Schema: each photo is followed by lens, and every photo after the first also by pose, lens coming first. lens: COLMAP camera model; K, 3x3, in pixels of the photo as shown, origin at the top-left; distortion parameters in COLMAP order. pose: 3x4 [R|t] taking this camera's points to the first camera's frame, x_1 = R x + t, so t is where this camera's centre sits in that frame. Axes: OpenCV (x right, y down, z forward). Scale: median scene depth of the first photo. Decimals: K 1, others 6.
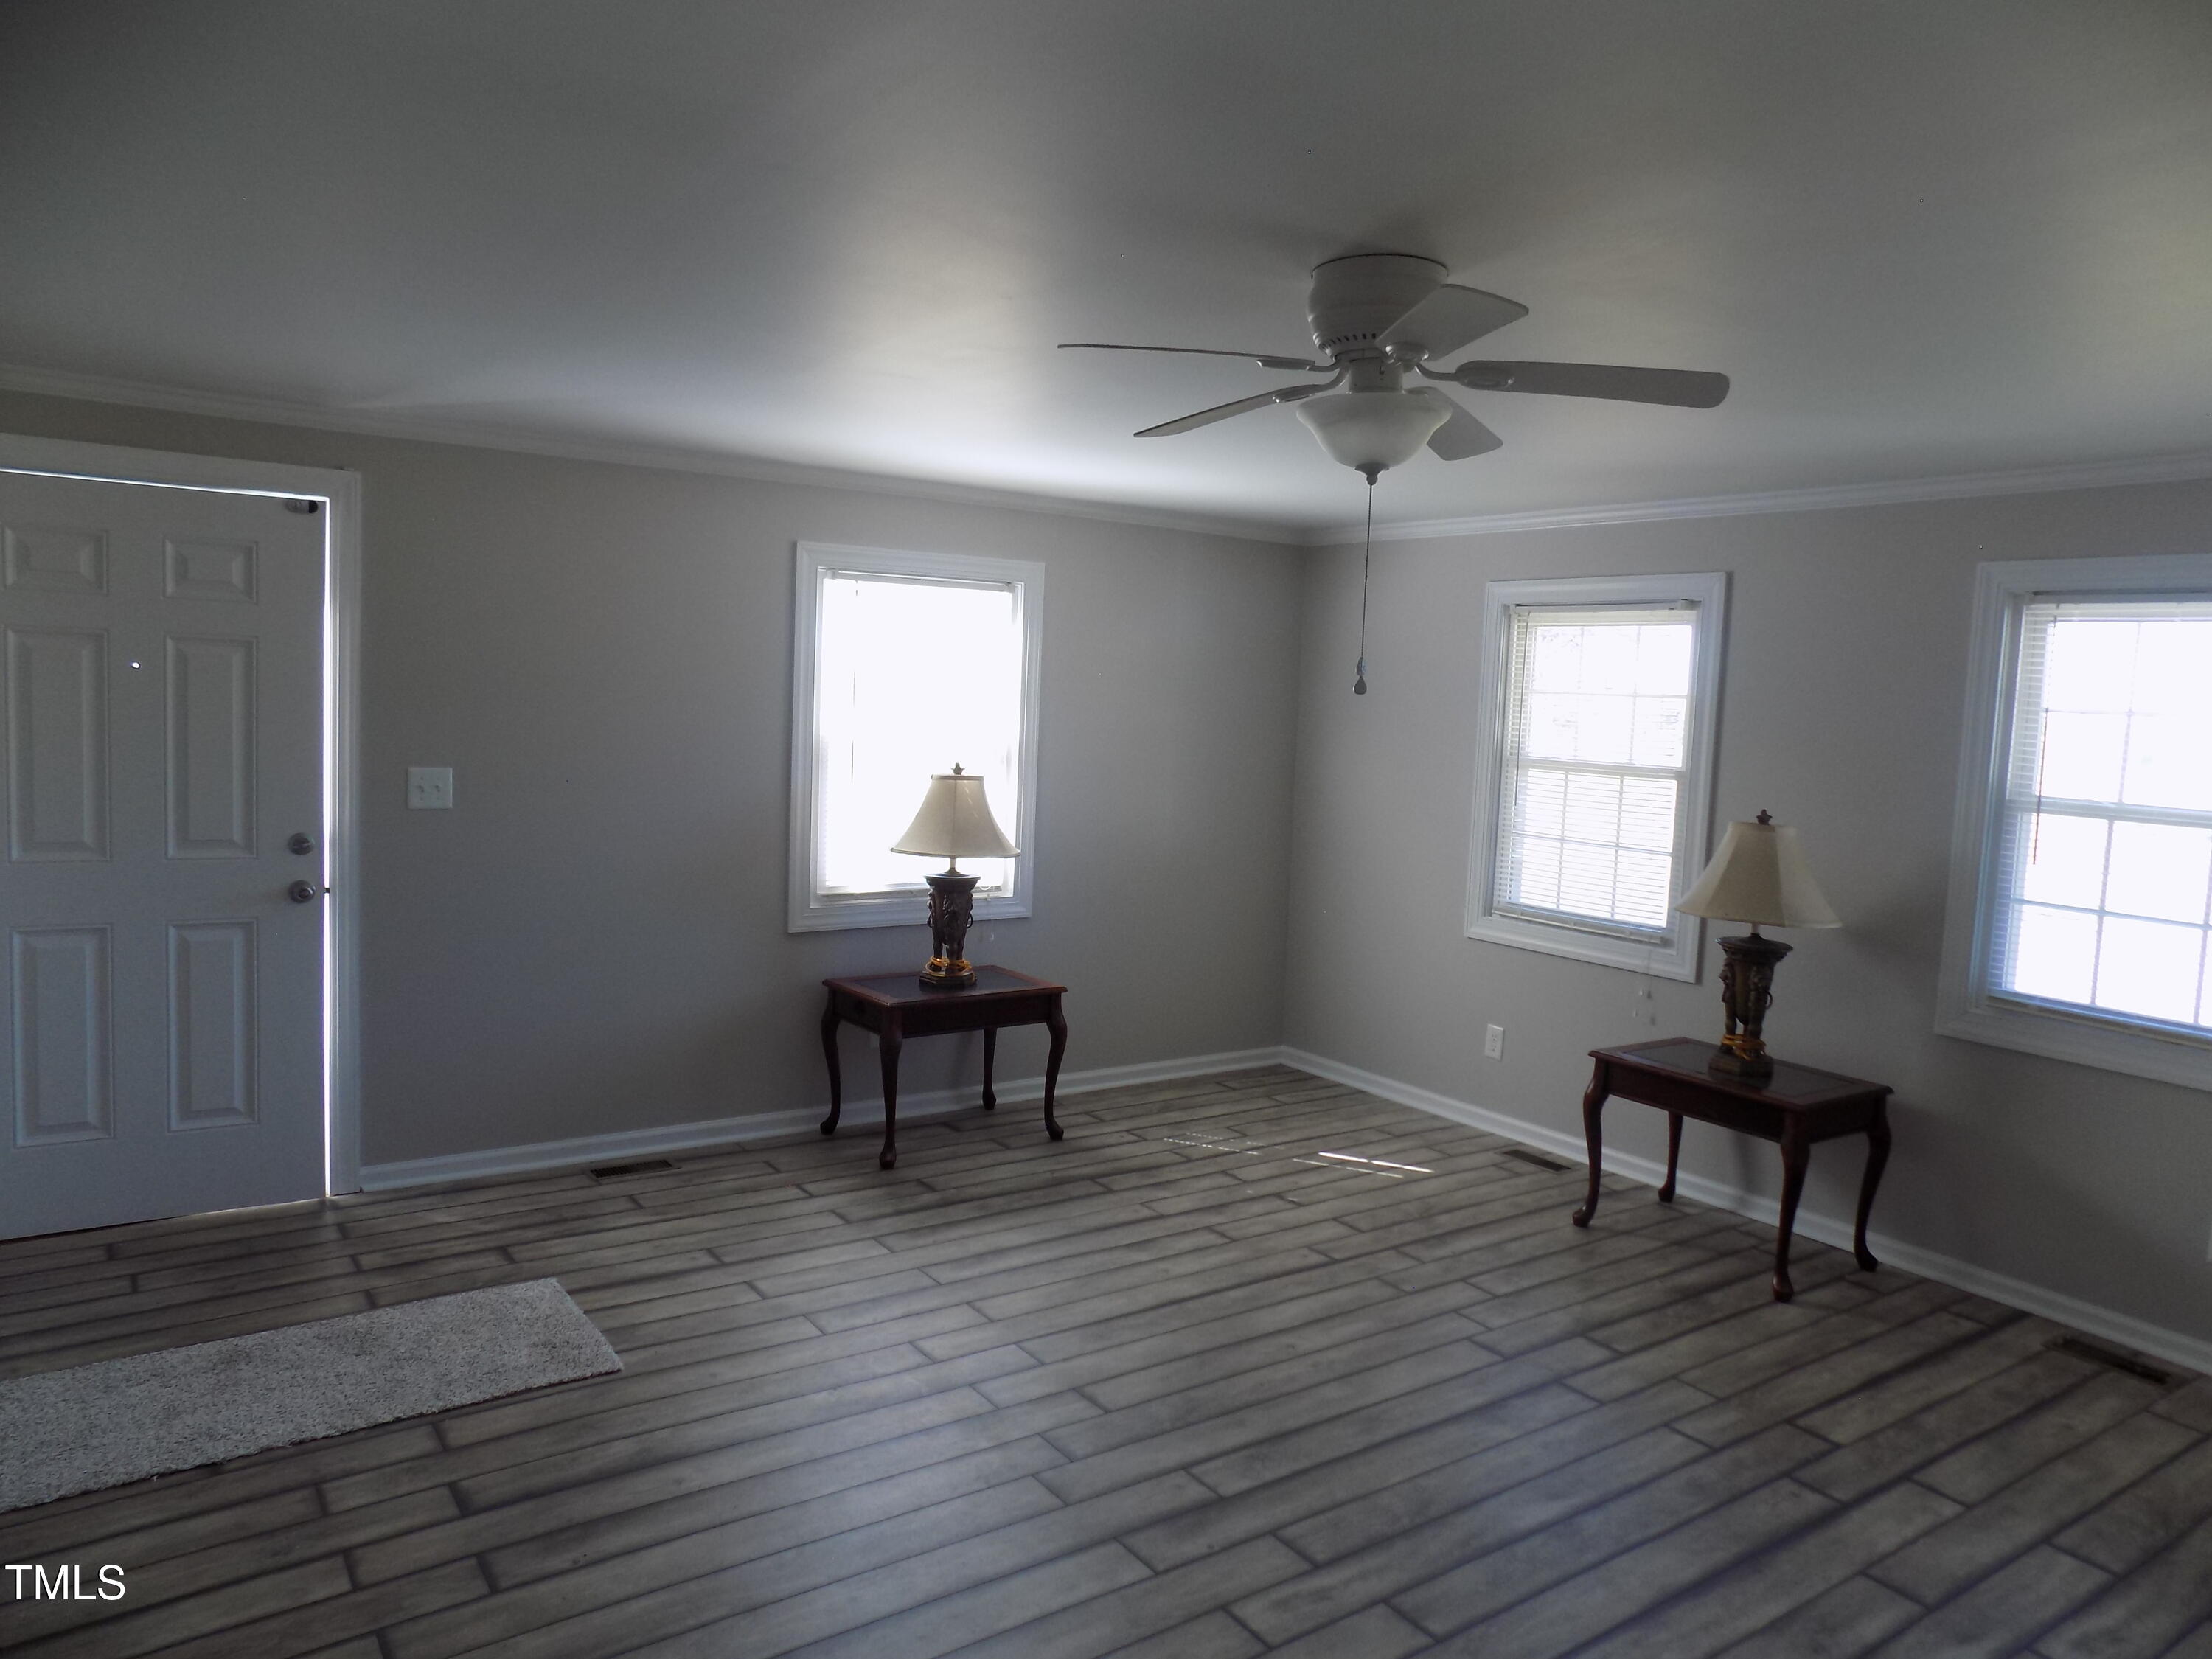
lens RADIAL K [[1509.3, 0, 1119.6], [0, 1509.3, 816.9], [0, 0, 1]] dist [-0.066013, 0.074587]
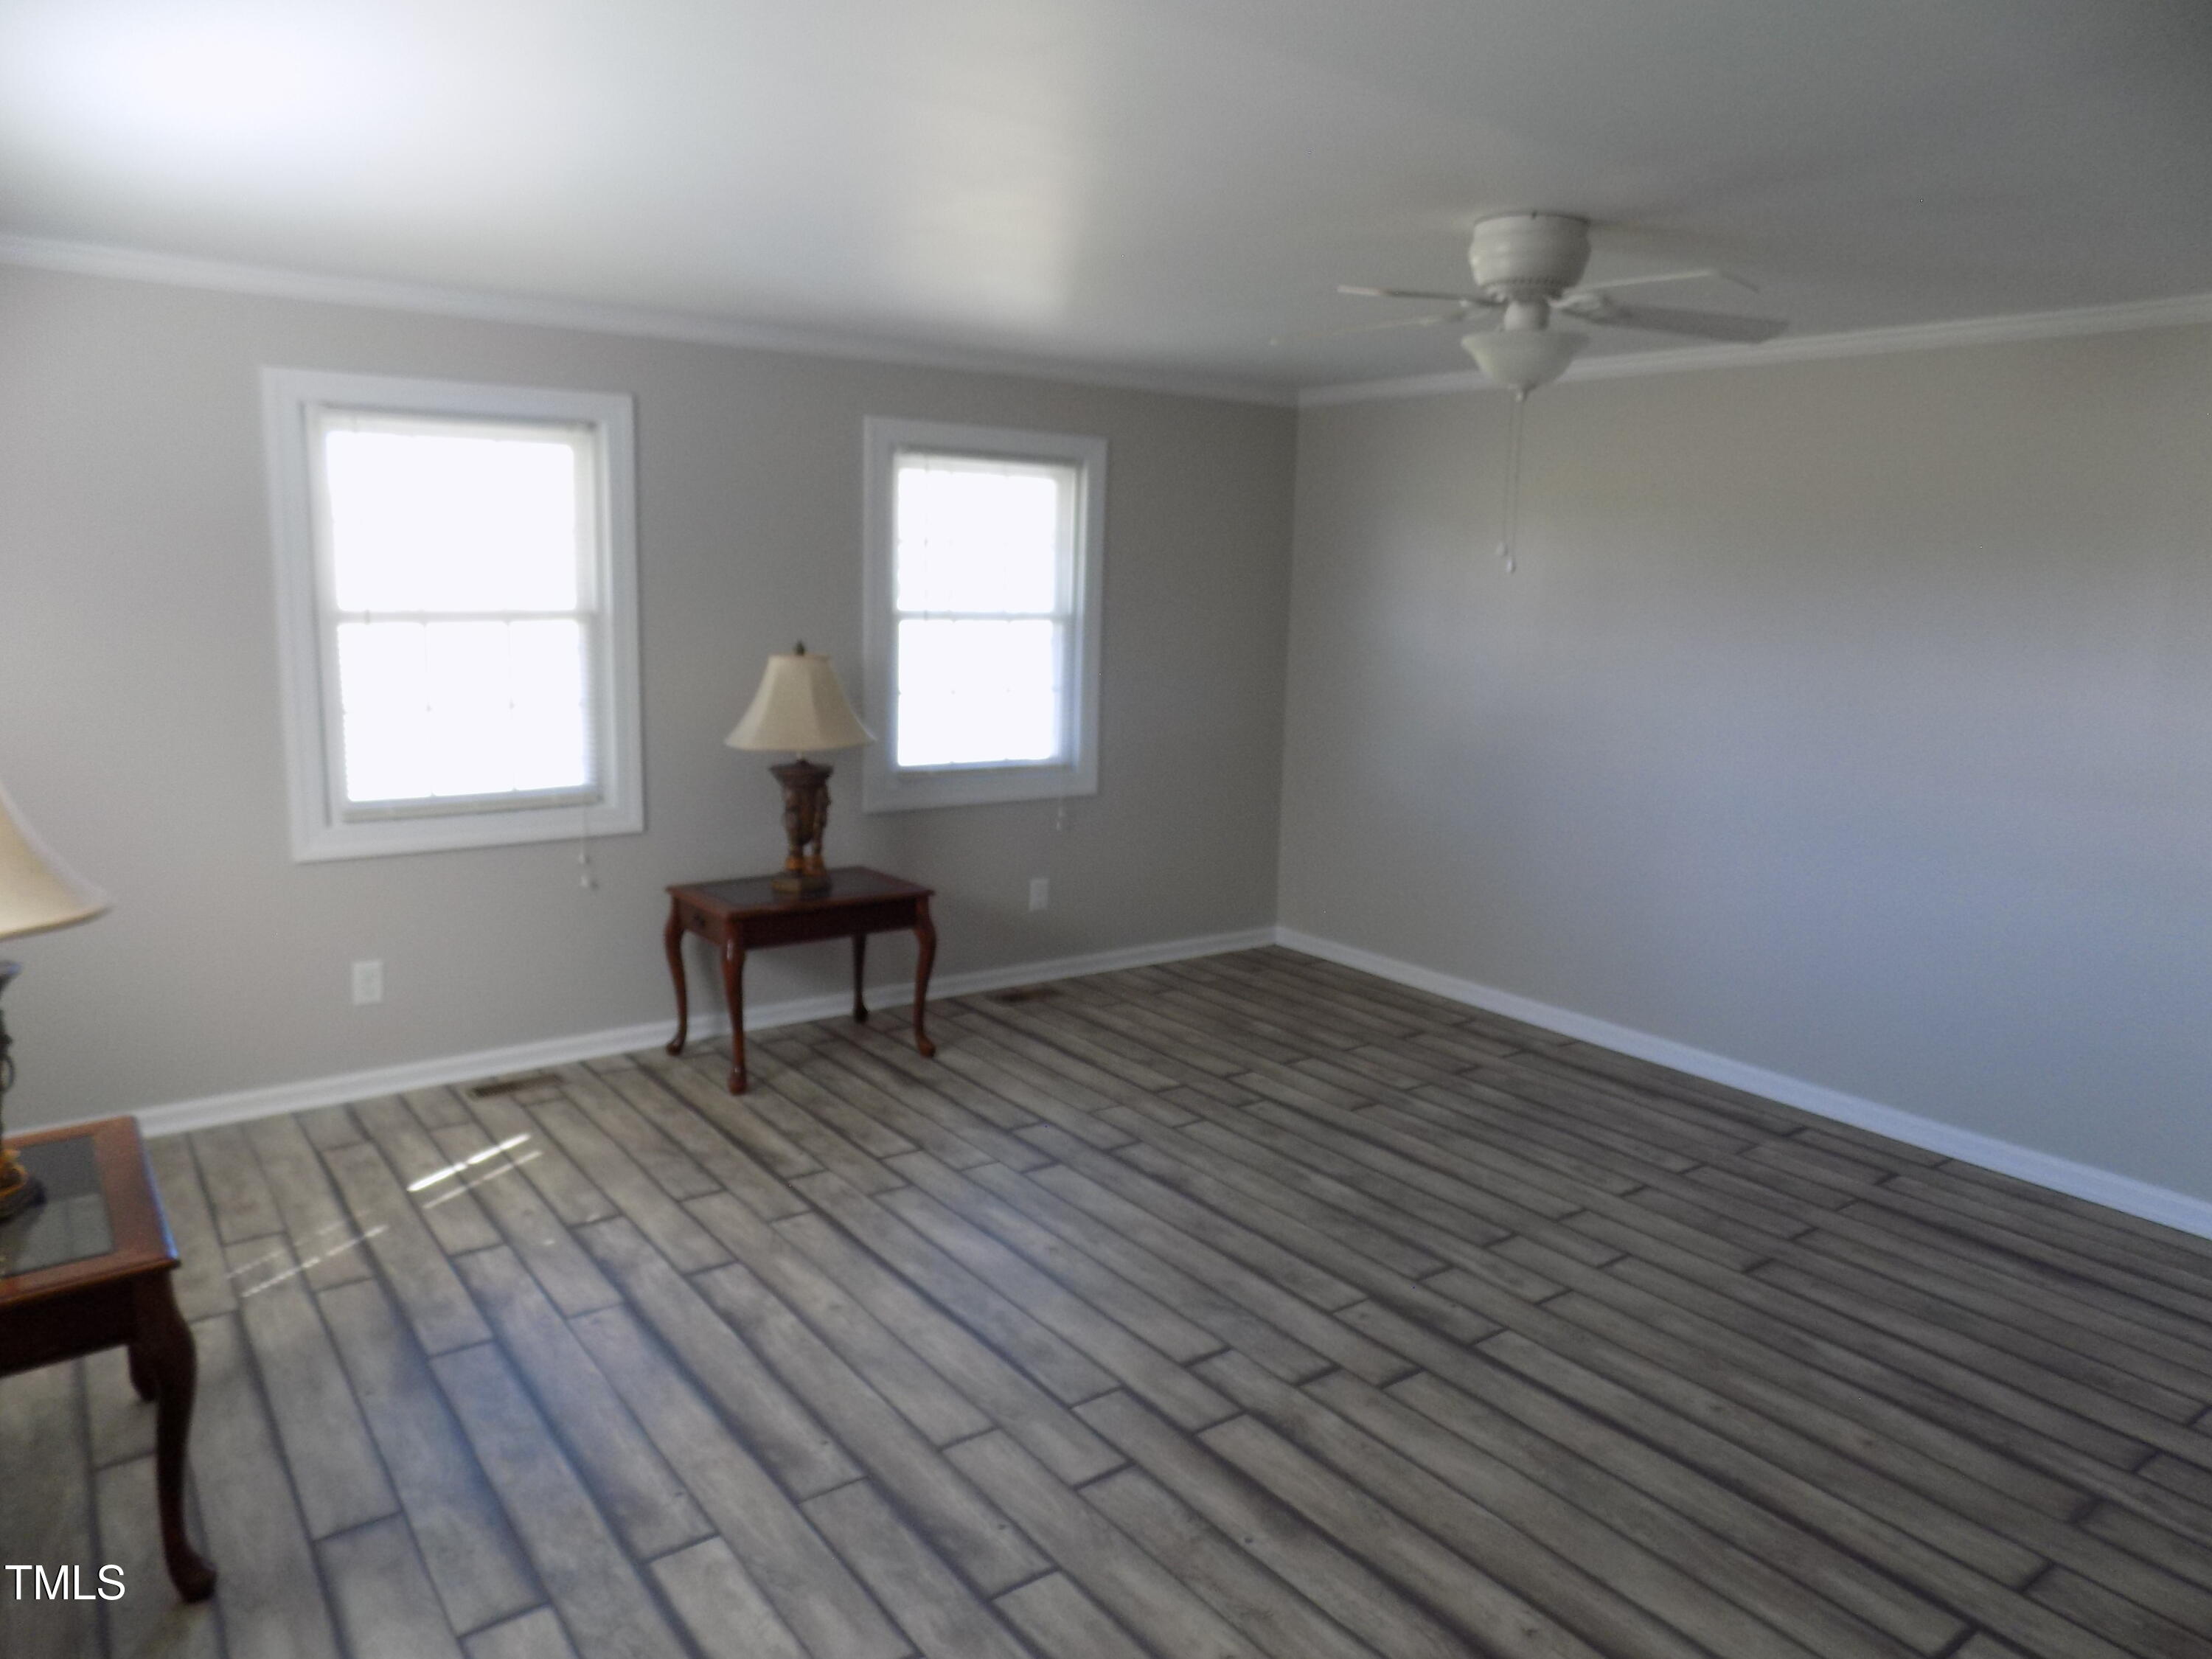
lens RADIAL K [[1509.3, 0, 1119.6], [0, 1509.3, 816.9], [0, 0, 1]] dist [-0.066013, 0.074587]
pose [[-0.023907, -0.207979, 0.977841, -0.619160], [0.057545, 0.976213, 0.209040, -0.090460], [-0.998057, 0.061267, -0.011370, 0.772442]]
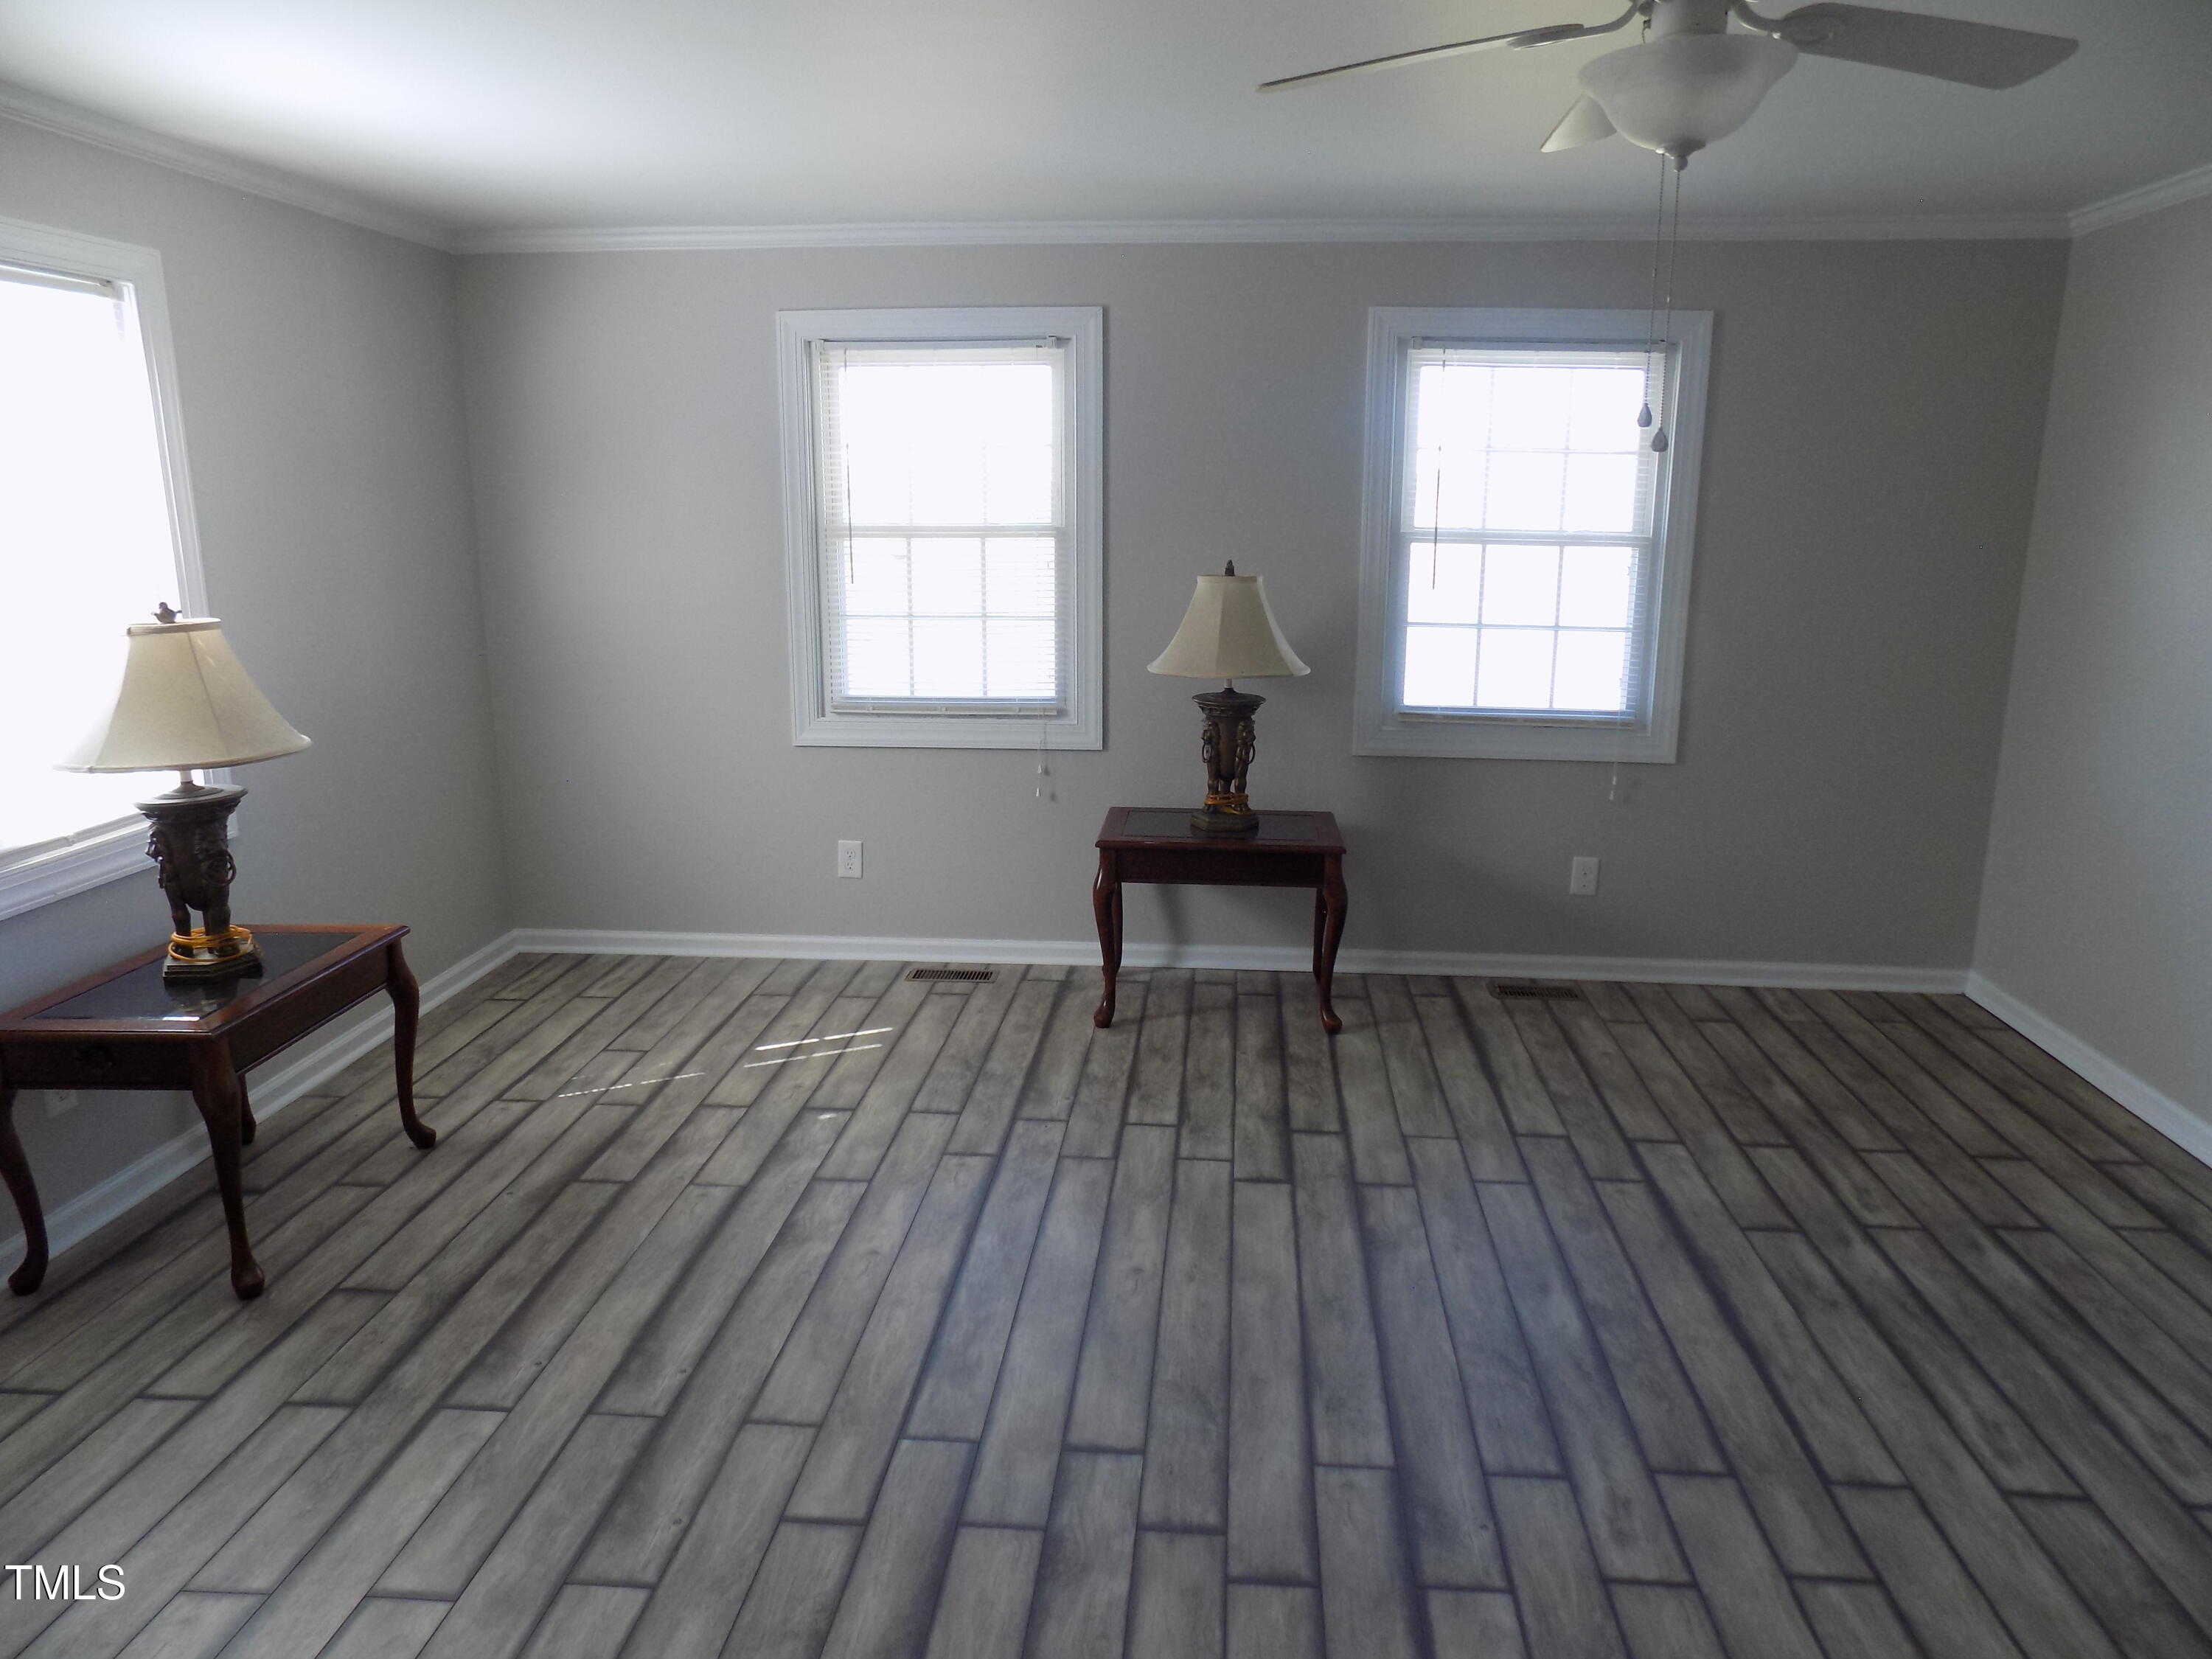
lens RADIAL K [[1509.3, 0, 1119.6], [0, 1509.3, 816.9], [0, 0, 1]] dist [-0.066013, 0.074587]
pose [[0.640607, -0.210201, 0.738538, -0.362363], [0.088302, 0.975587, 0.201077, -0.044312], [-0.762775, -0.063597, 0.643529, 0.402087]]
